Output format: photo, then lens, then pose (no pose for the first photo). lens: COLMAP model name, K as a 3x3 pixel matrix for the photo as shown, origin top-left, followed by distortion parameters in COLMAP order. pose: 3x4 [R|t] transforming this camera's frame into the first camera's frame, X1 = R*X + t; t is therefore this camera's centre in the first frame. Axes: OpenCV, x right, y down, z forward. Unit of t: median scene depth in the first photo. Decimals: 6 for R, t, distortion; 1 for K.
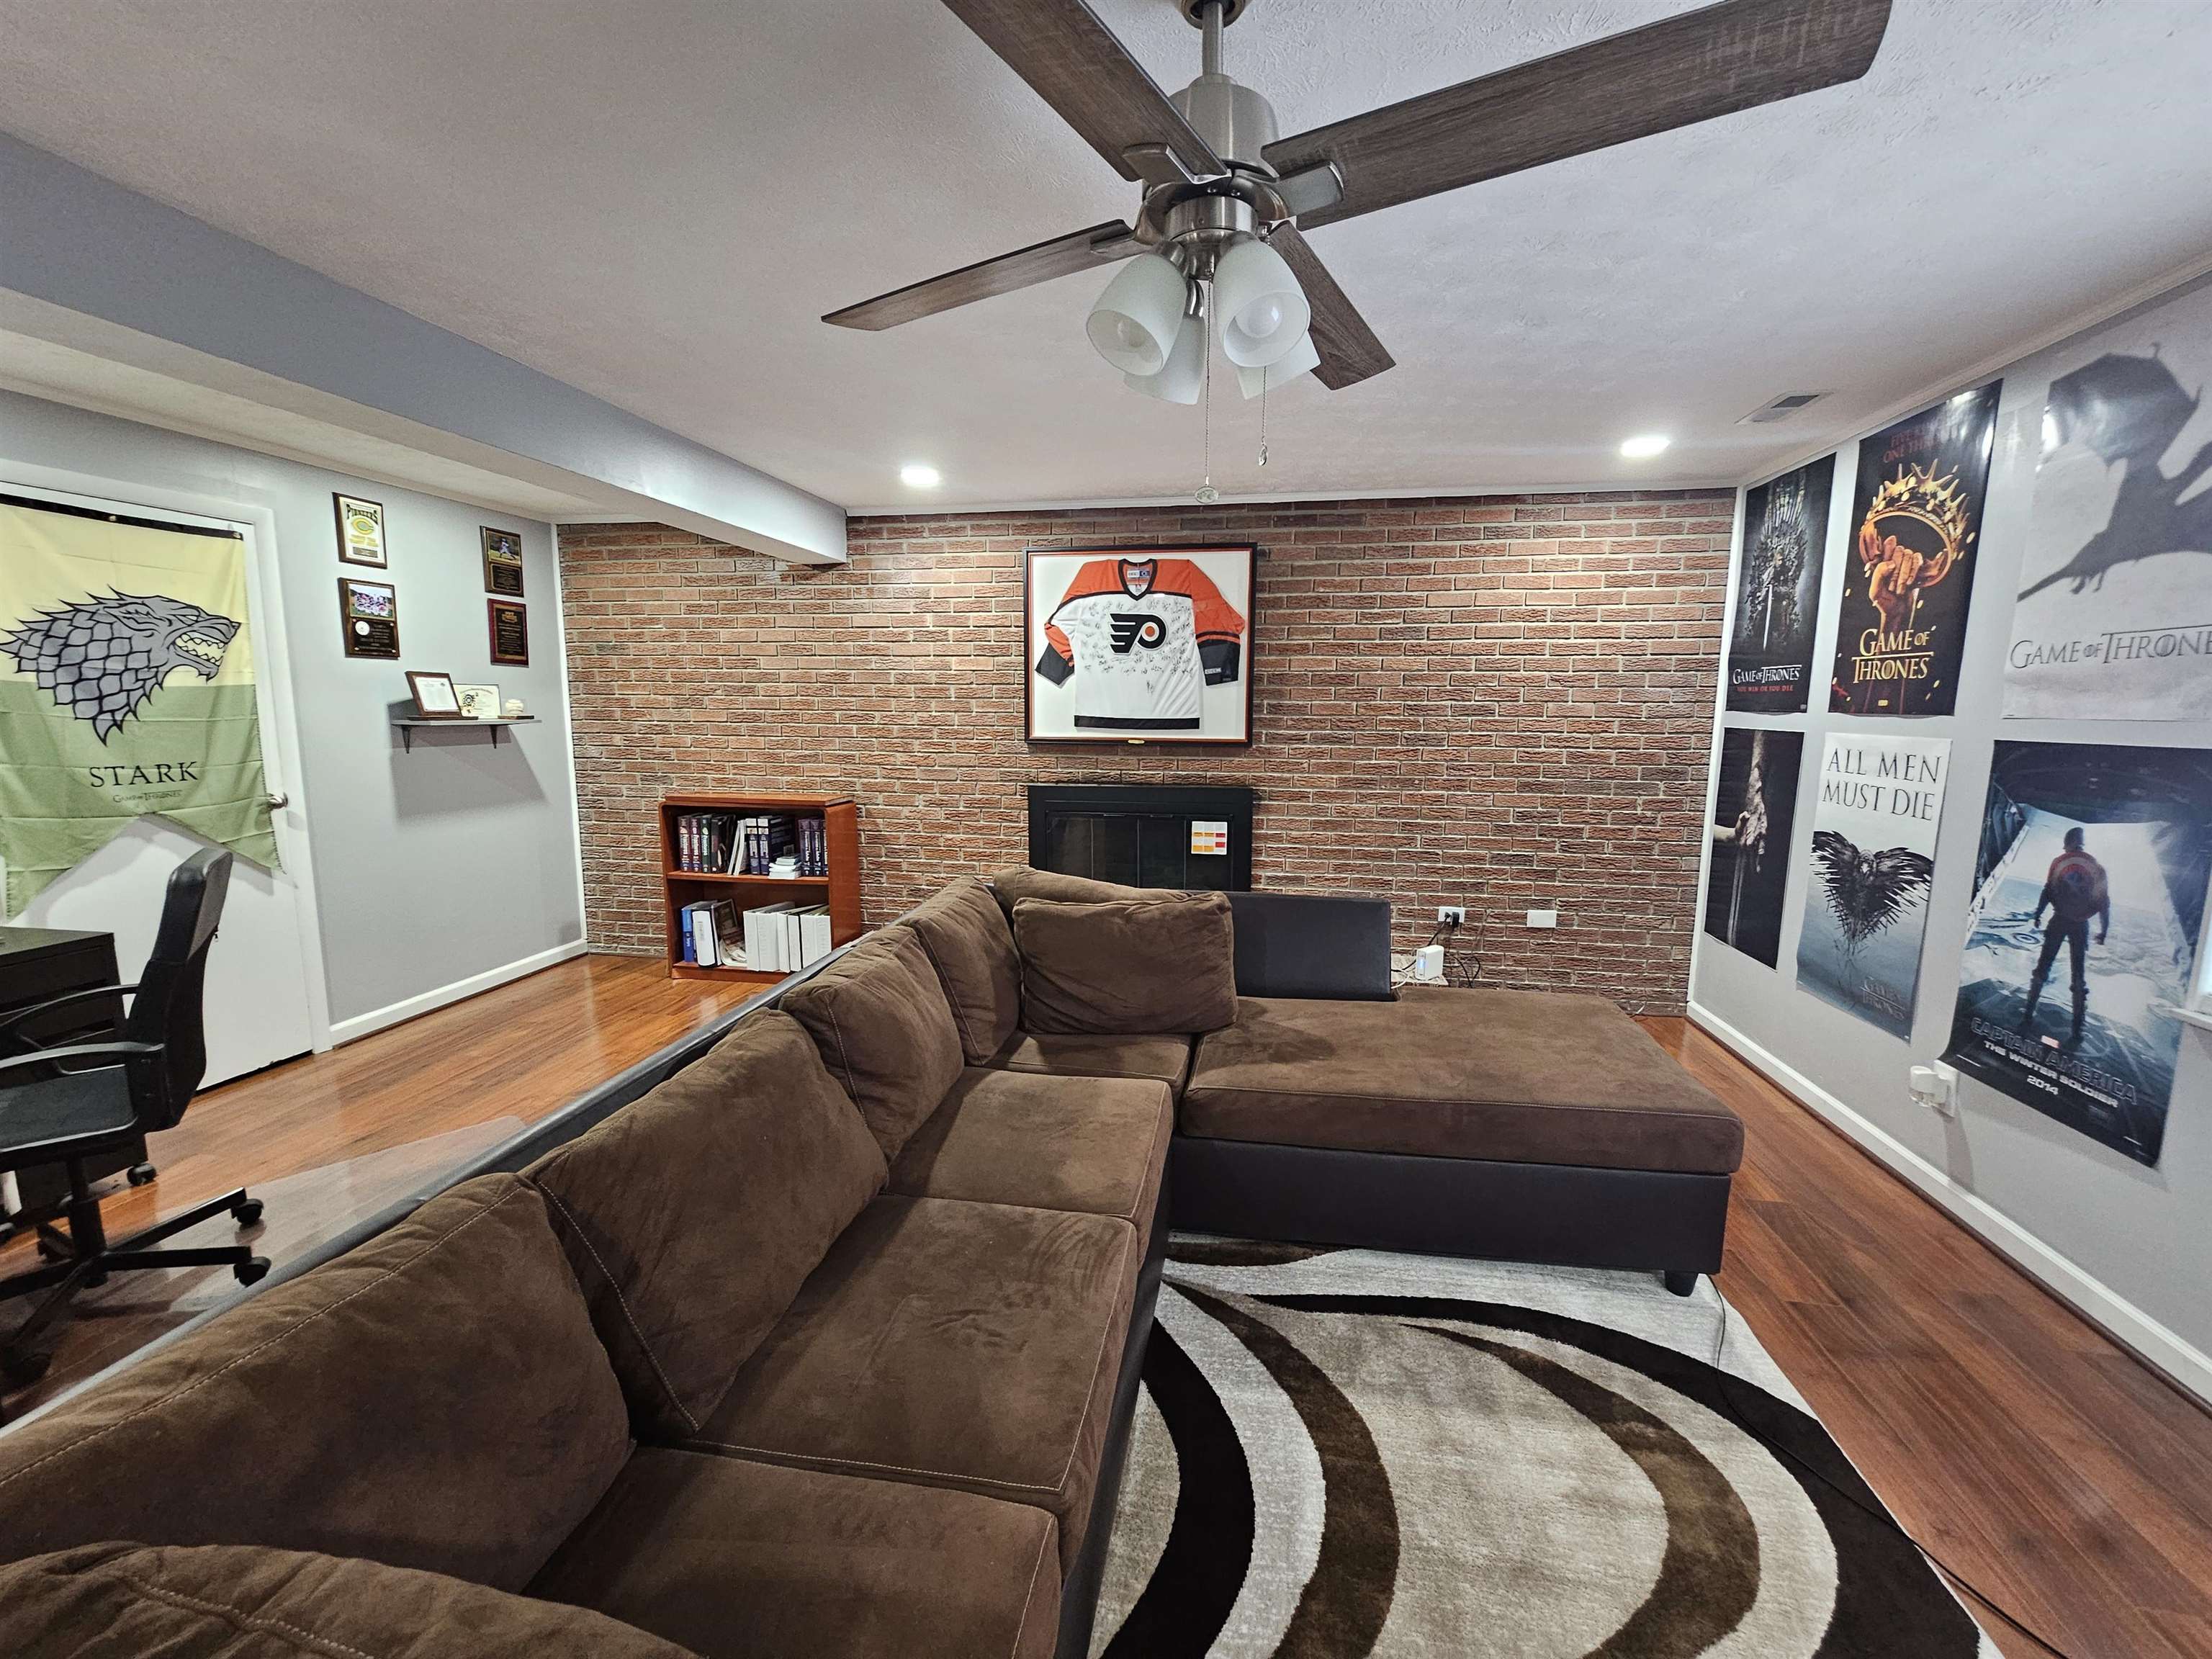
lens RADIAL K [[904.2, 0, 1126.4], [0, 904.2, 831.8], [0, 0, 1]] dist [-0.001628, -0.000467]
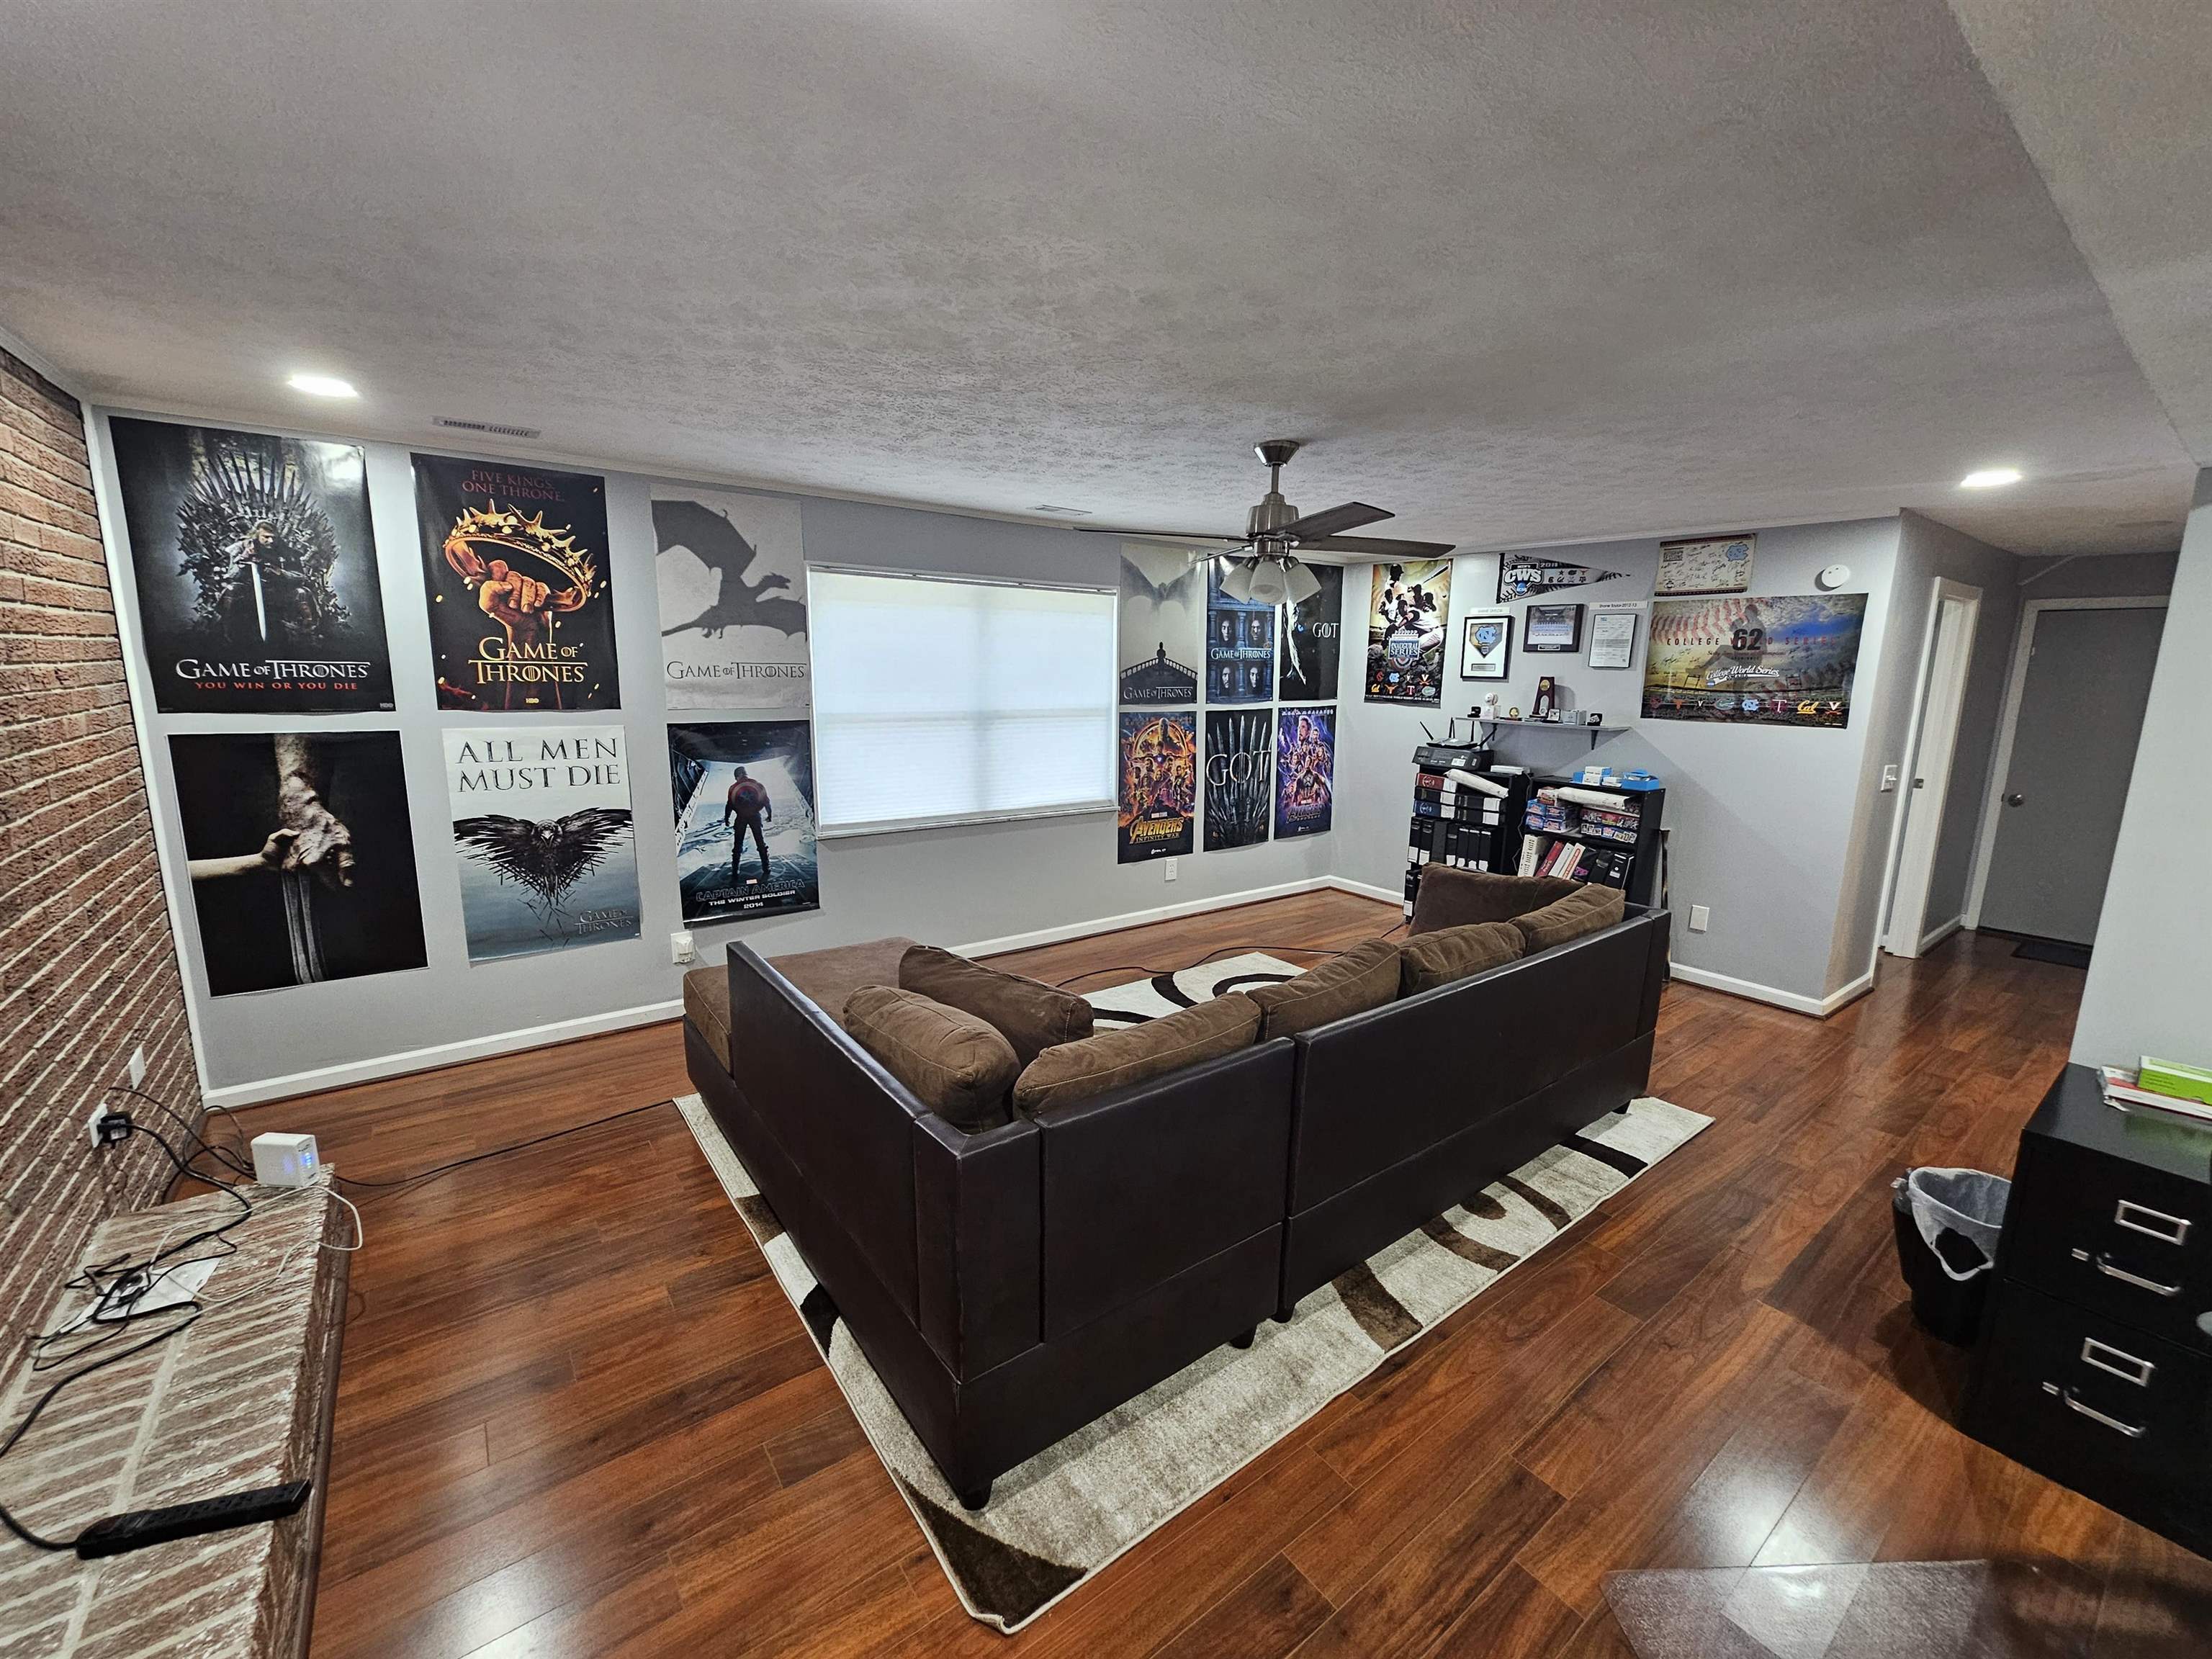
lens RADIAL K [[904.2, 0, 1126.4], [0, 904.2, 831.8], [0, 0, 1]] dist [-0.001628, -0.000467]
pose [[-0.725369, -0.147565, 0.672357, -0.593541], [0.070514, 0.955685, 0.285822, -0.263664], [-0.684739, 0.254737, -0.682819, 1.316167]]
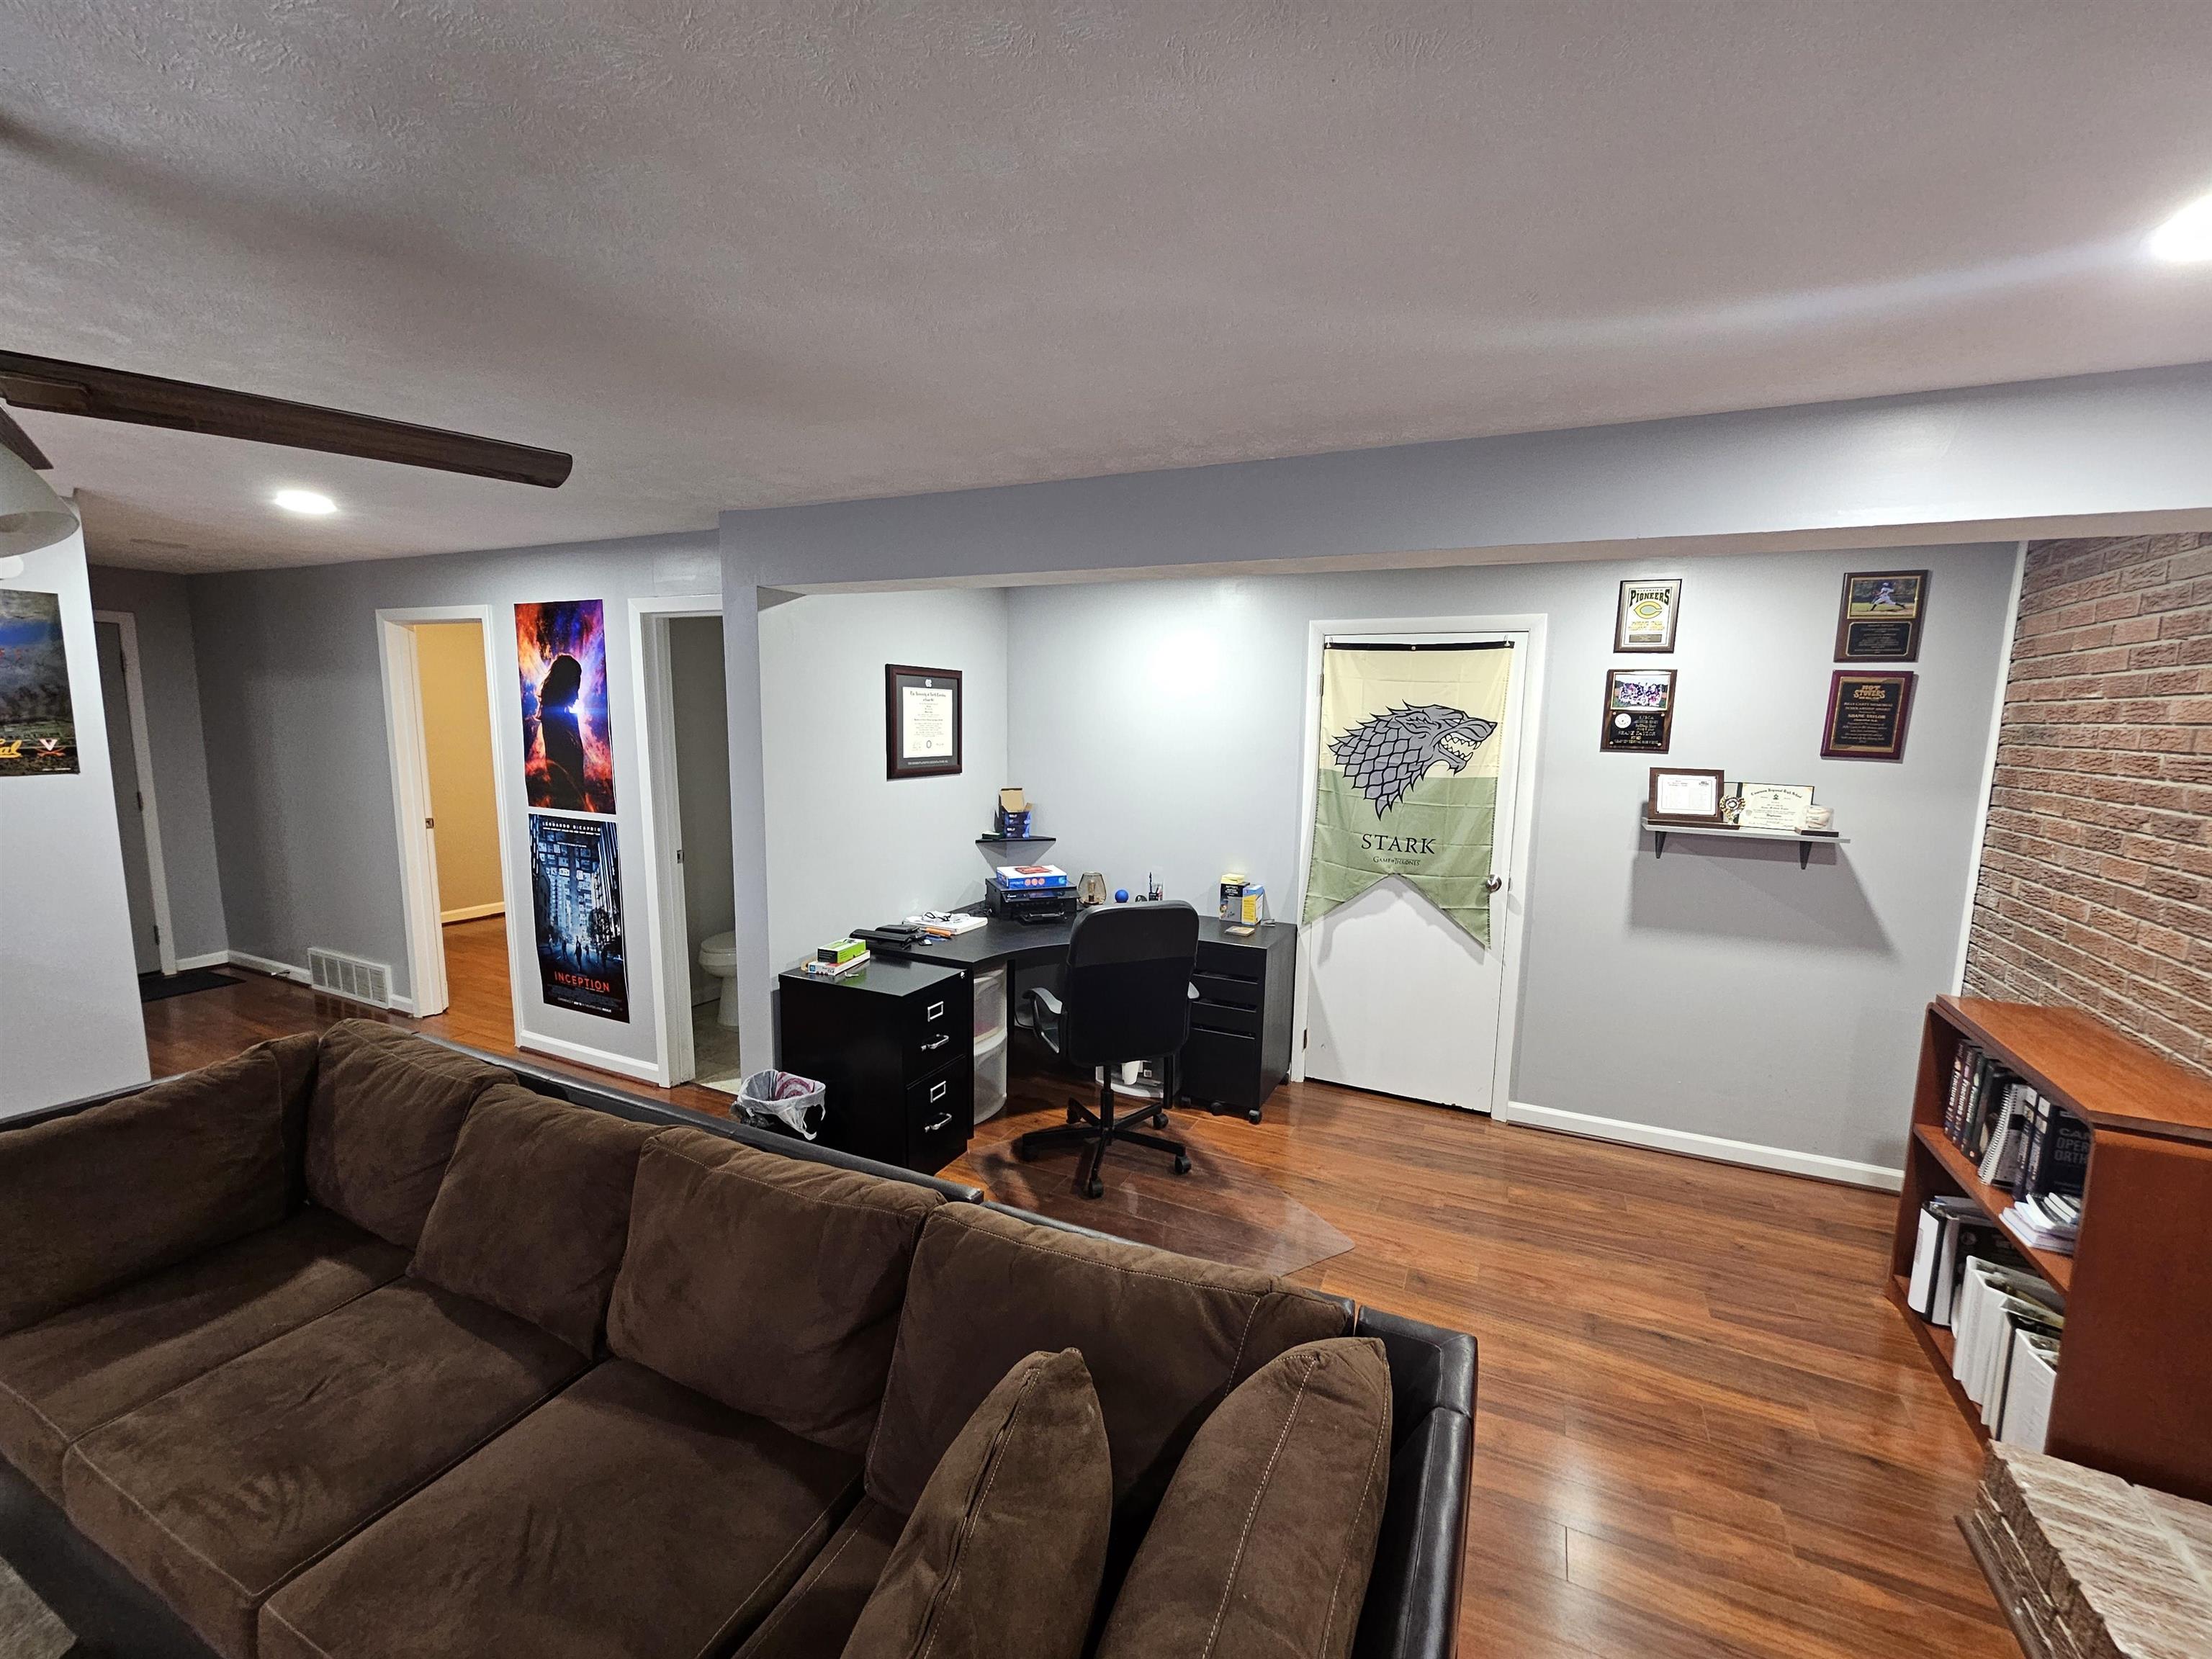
lens RADIAL K [[904.2, 0, 1126.4], [0, 904.2, 831.8], [0, 0, 1]] dist [-0.001628, -0.000467]
pose [[-0.274690, 0.110851, -0.955122, 0.252692], [-0.158182, 0.974589, 0.158603, -0.229210], [0.948432, 0.194650, -0.250176, 0.975310]]
